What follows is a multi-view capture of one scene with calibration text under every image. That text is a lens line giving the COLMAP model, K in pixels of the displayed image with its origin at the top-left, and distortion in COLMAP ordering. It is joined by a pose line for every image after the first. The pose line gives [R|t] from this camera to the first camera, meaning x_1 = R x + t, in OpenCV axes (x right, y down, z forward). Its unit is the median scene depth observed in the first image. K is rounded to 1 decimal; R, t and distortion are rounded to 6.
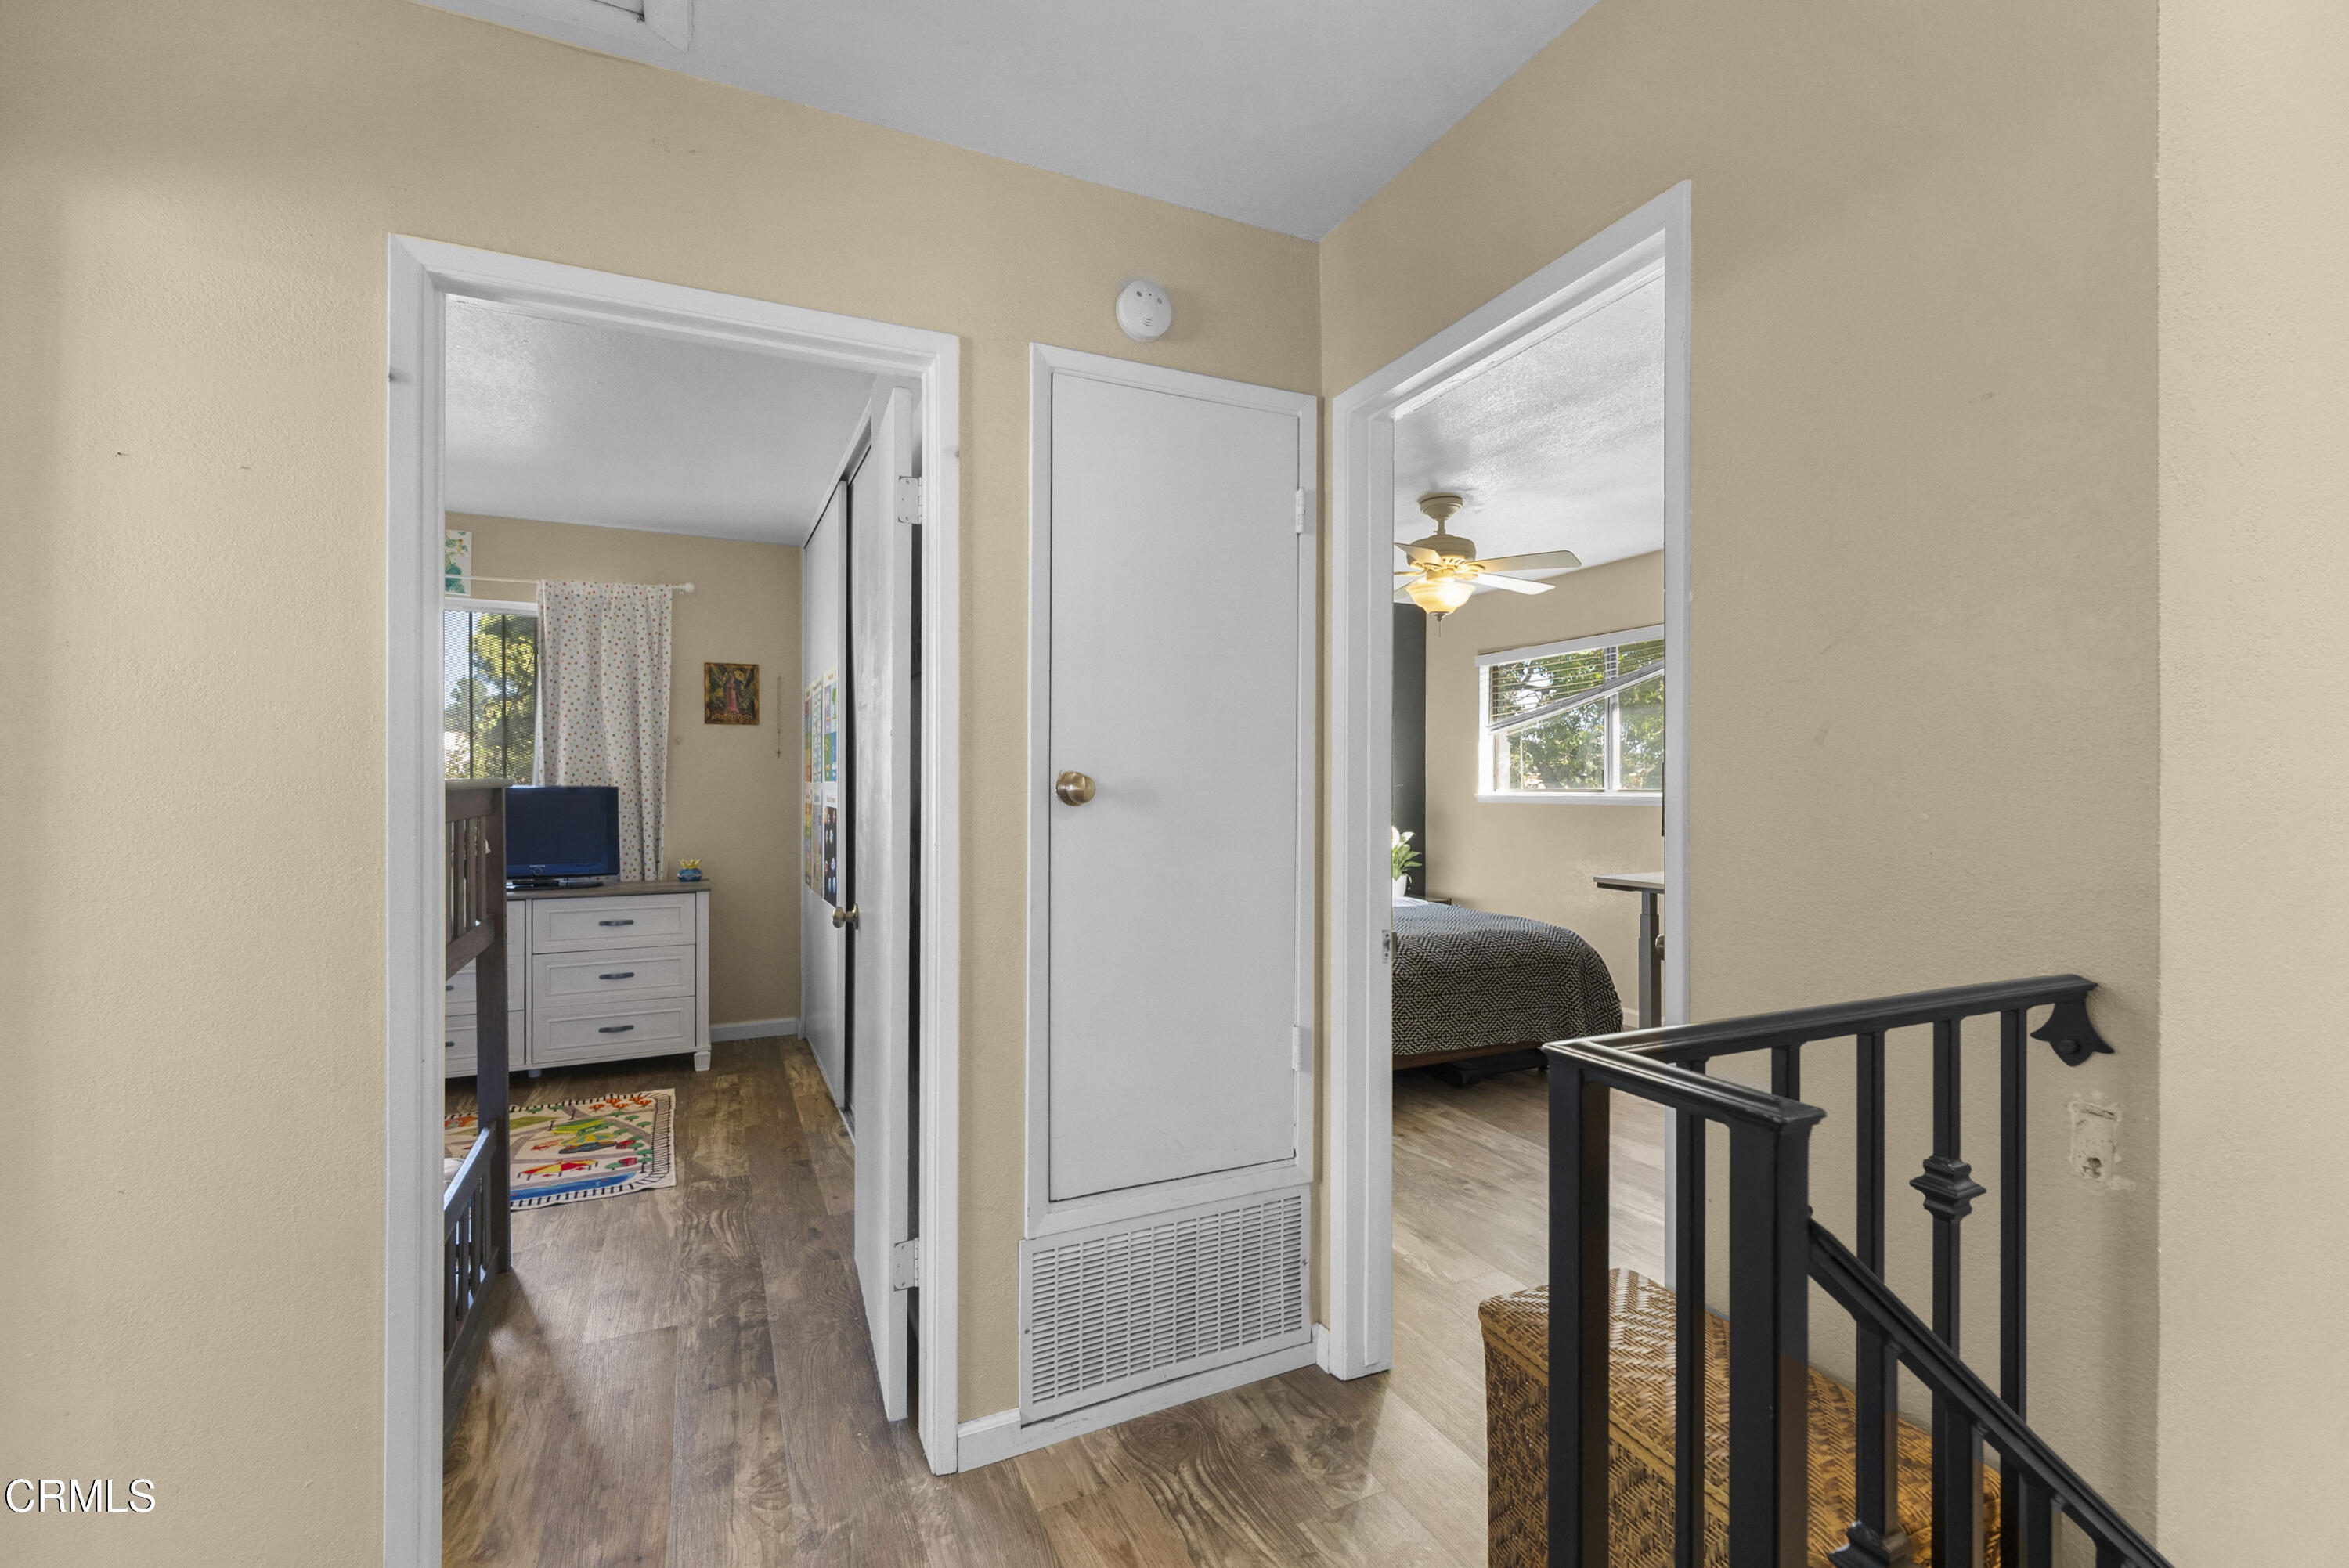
lens RADIAL K [[991.2, 0, 1179.7], [0, 991.2, 805.4], [0, 0, 1]] dist [0.000129, -0.005444]
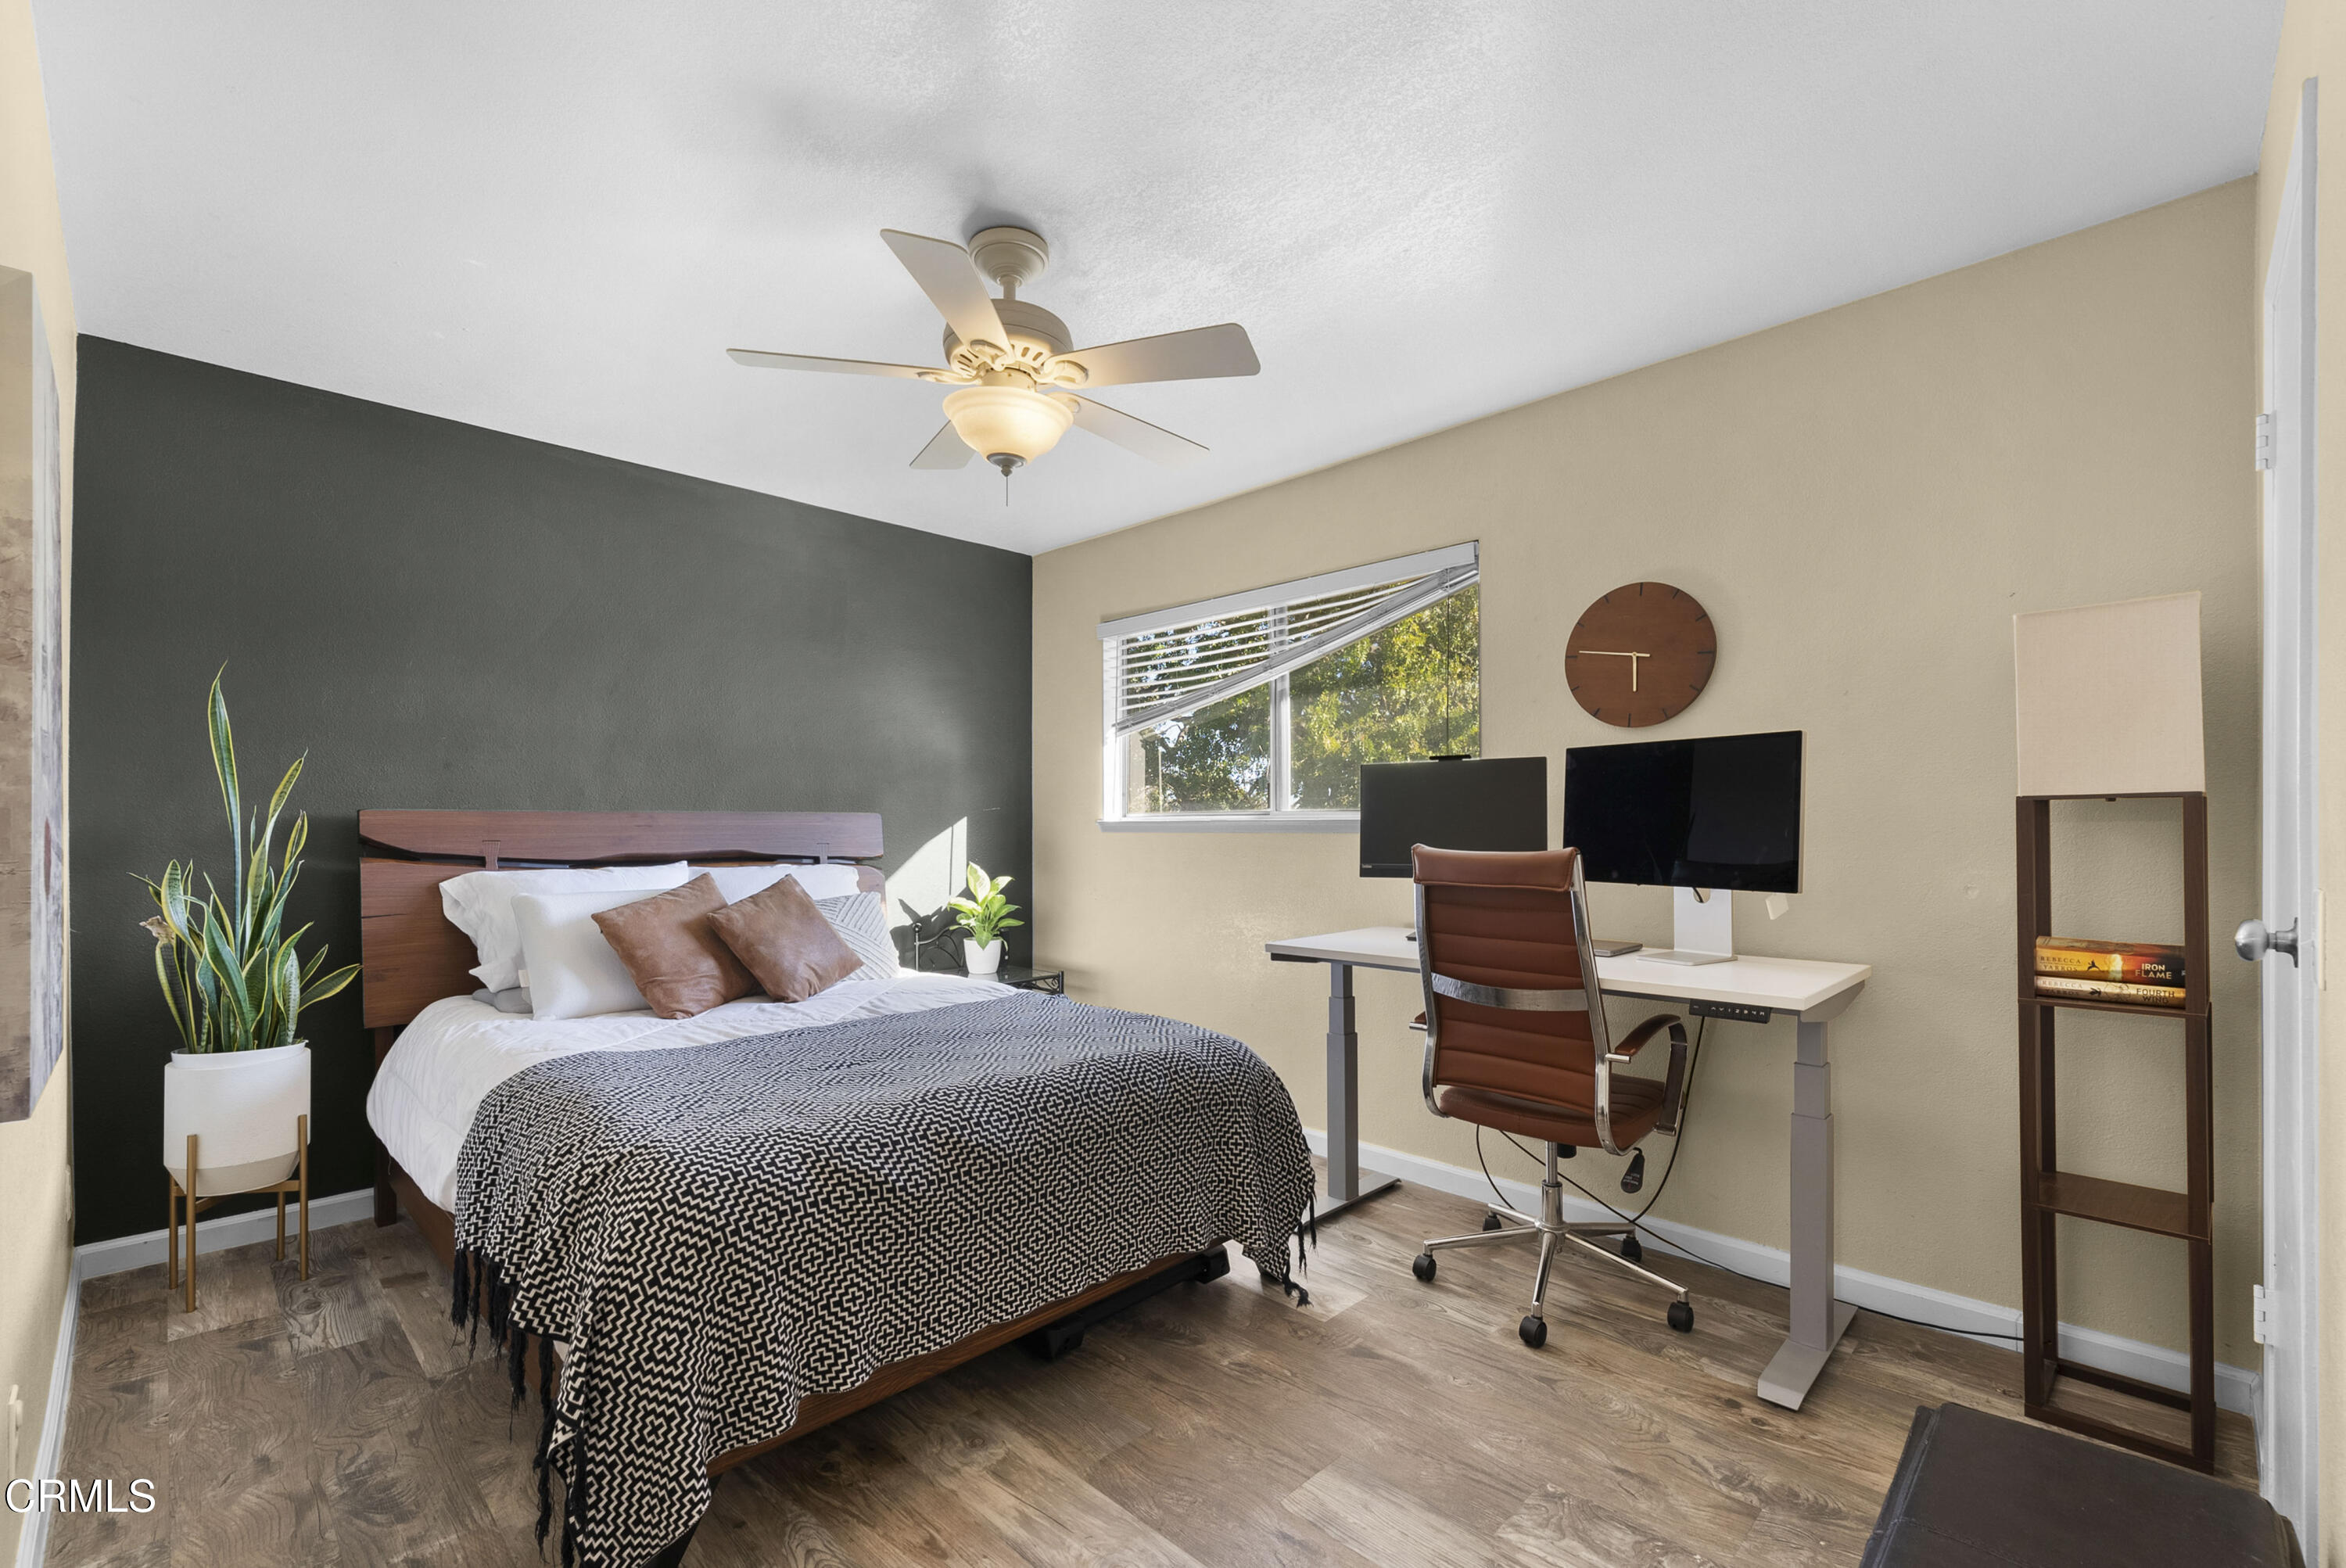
lens RADIAL K [[990.0, 0, 1178.2], [0, 990.0, 805.4], [0, 0, 1]] dist [0.000129, -0.005444]
pose [[0.941646, 0.012893, 0.336357, 0.177222], [0.001082, 0.999145, -0.041326, 0.010411], [-0.336602, 0.039278, 0.940827, 0.494295]]
